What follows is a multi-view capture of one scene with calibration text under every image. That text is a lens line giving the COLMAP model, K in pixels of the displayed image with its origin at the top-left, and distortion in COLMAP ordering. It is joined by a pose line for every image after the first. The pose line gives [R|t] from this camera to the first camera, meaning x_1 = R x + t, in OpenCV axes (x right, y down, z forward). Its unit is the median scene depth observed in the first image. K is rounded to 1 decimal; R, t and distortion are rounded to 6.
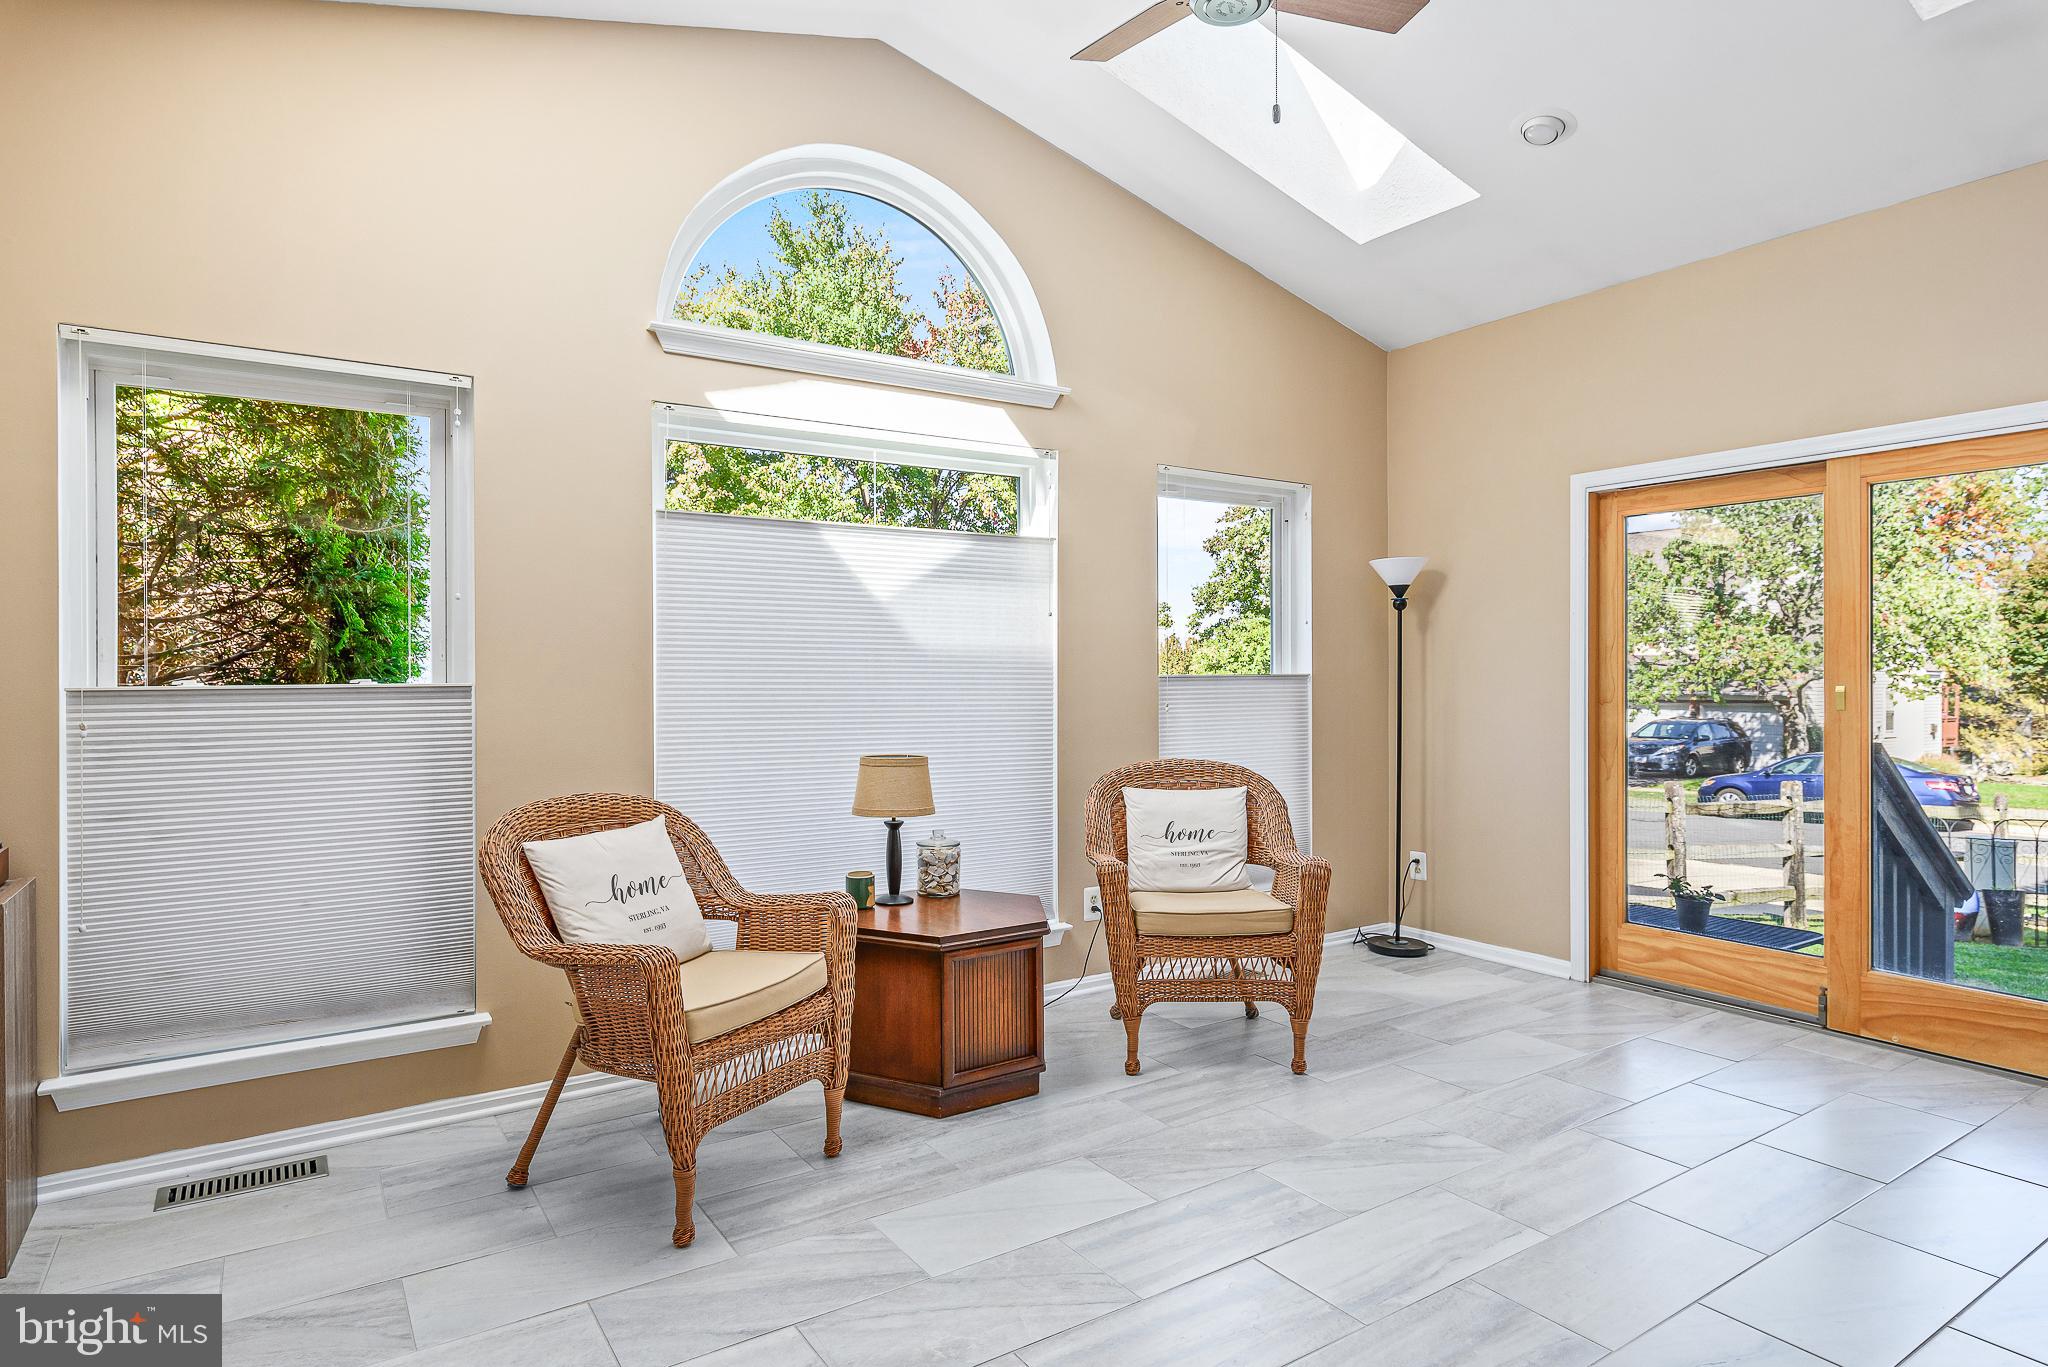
lens RADIAL K [[1131.7, 0, 1018.6], [0, 1131.7, 676.7], [0, 0, 1]] dist [0.004561, 0.000175]
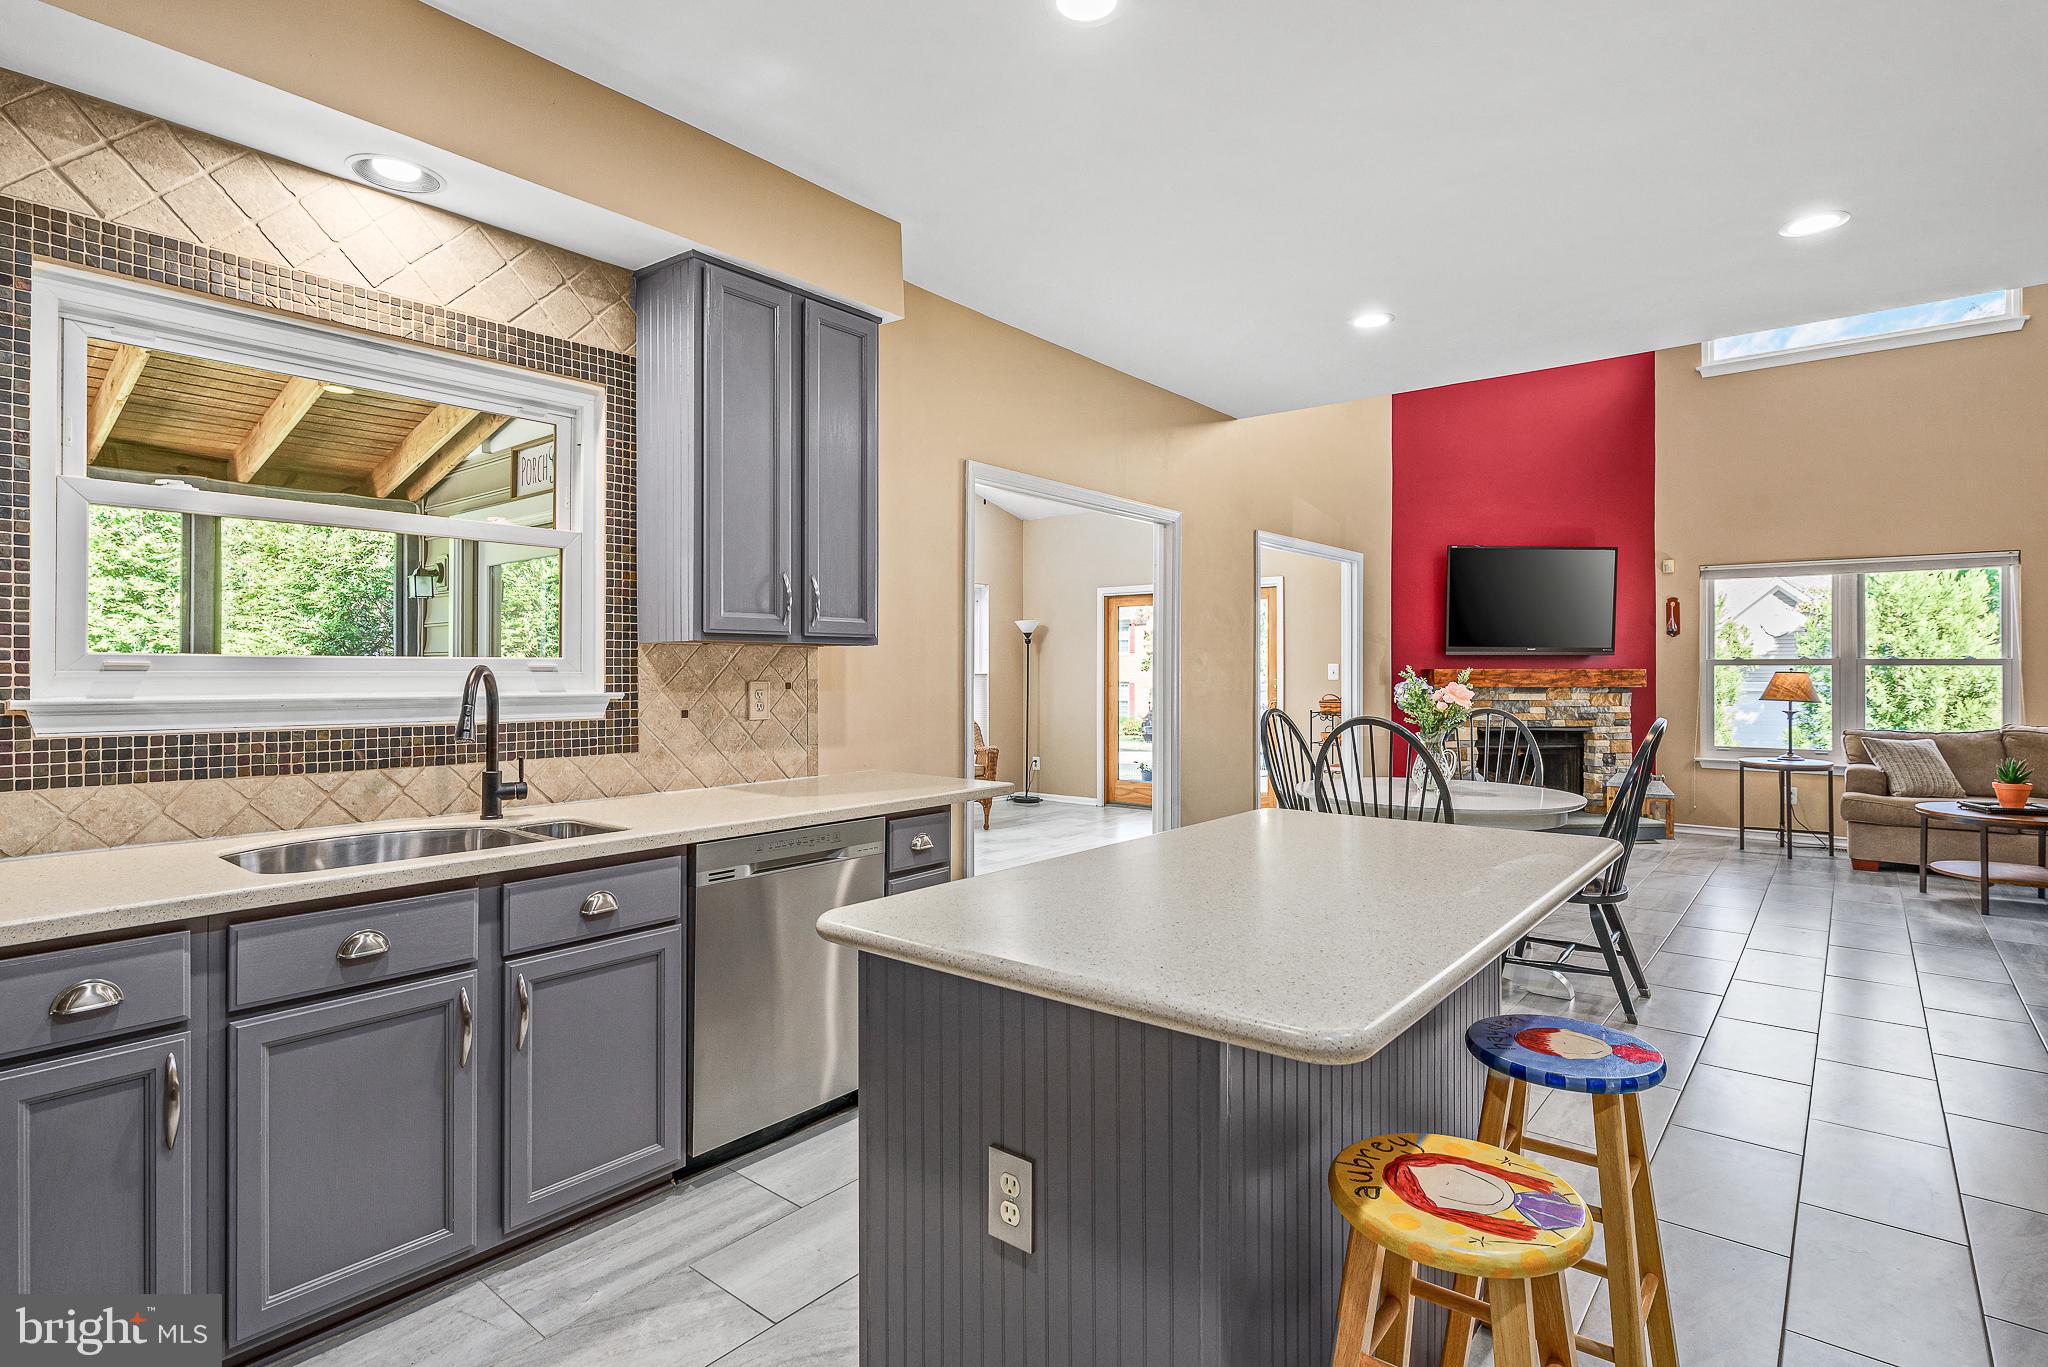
lens RADIAL K [[1030.1, 0, 1025.4], [0, 1030.1, 662.6], [0, 0, 1]] dist [-0.000997, -0.000057]
pose [[0.953860, 0.004572, 0.300218, -0.371880], [-0.001784, 0.999953, -0.009561, -0.007228], [-0.300248, 0.008584, 0.953823, -1.260696]]
